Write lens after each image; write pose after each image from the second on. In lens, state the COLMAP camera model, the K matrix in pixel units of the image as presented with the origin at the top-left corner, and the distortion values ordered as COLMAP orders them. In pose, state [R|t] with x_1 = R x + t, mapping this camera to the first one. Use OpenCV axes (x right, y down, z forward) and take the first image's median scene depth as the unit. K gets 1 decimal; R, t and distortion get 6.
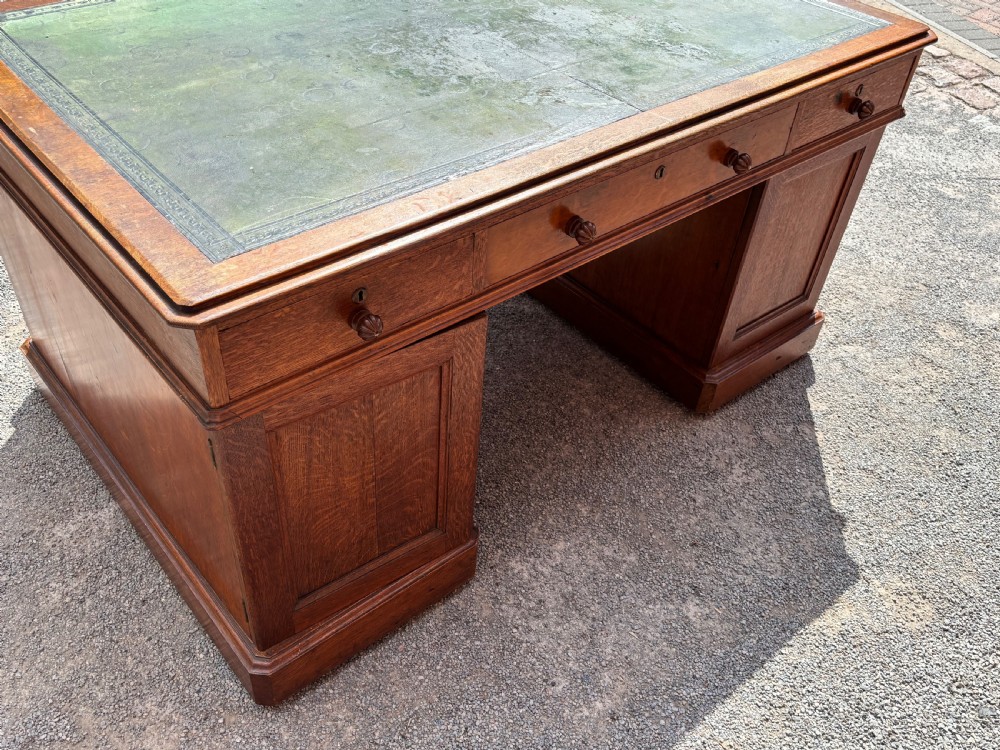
lens RADIAL K [[882.3, 0, 455.3], [0, 882.3, 375.4], [0, 0, 1]] dist [0.016447, 0.002703]
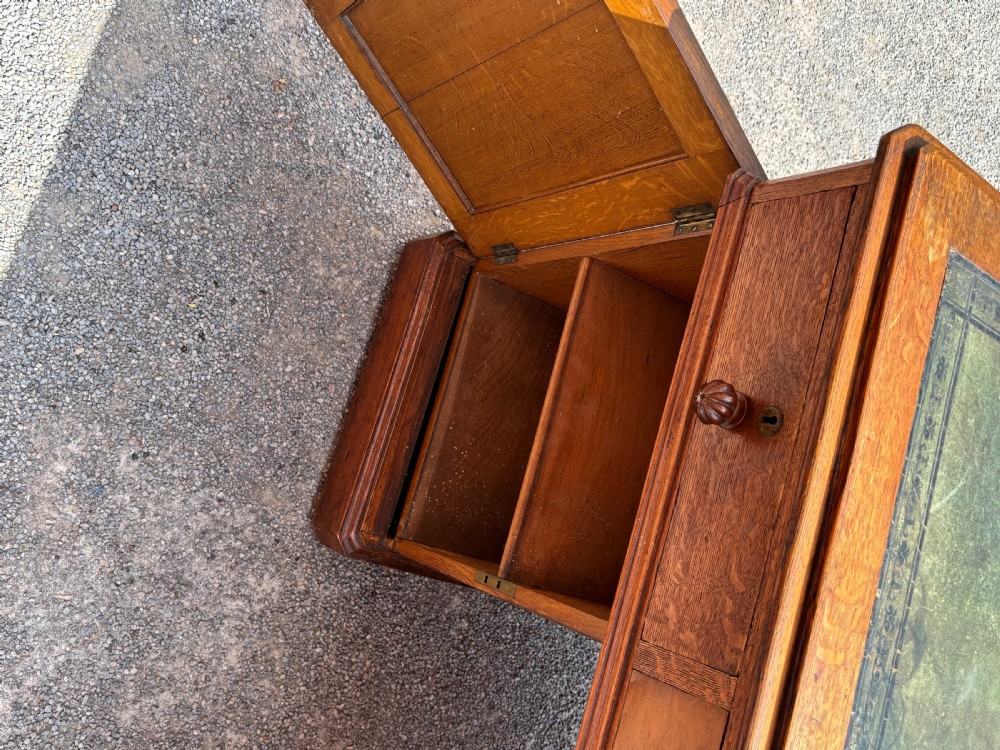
lens RADIAL K [[910.4, 0, 500.0], [0, 910.4, 375.0], [0, 0, 1]] dist [0.040989, 0.003353]
pose [[-0.711300, 0.536347, -0.454296, 0.203152], [-0.702519, -0.563446, 0.434736, -0.153545], [-0.022802, 0.628379, 0.777573, 0.362054]]
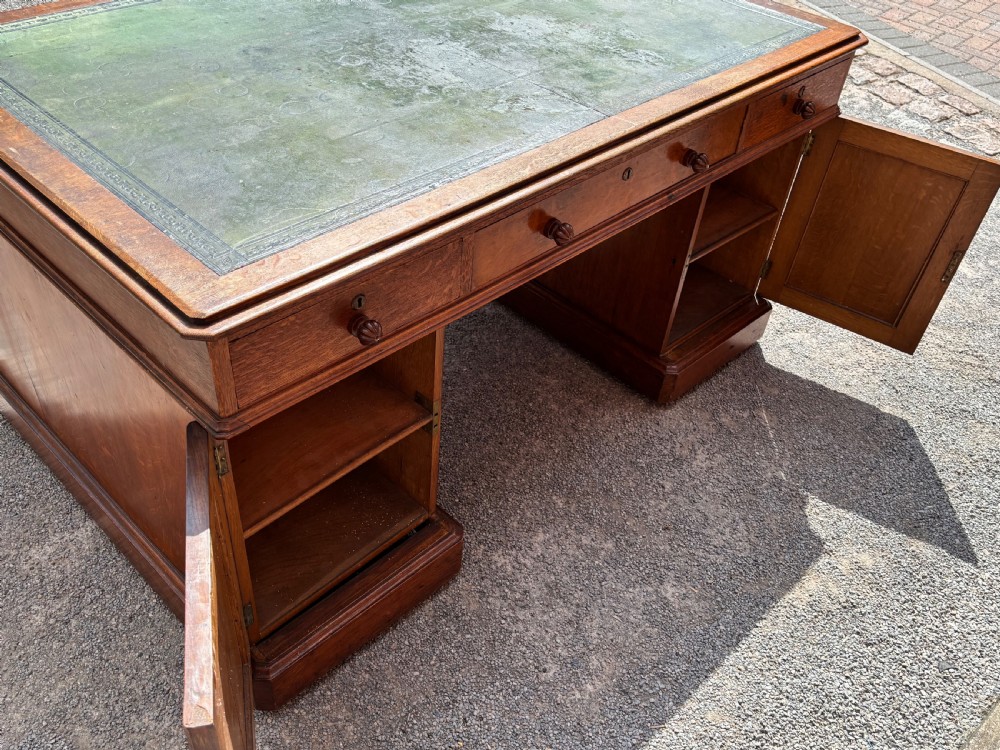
lens RADIAL K [[882.3, 0, 455.3], [0, 882.3, 375.4], [0, 0, 1]] dist [0.016447, 0.002703]
pose [[0.996232, -0.045856, 0.073610, -0.053657], [0.046218, 0.998926, -0.003218, 0.002713], [-0.073384, 0.006608, 0.997282, -0.026192]]
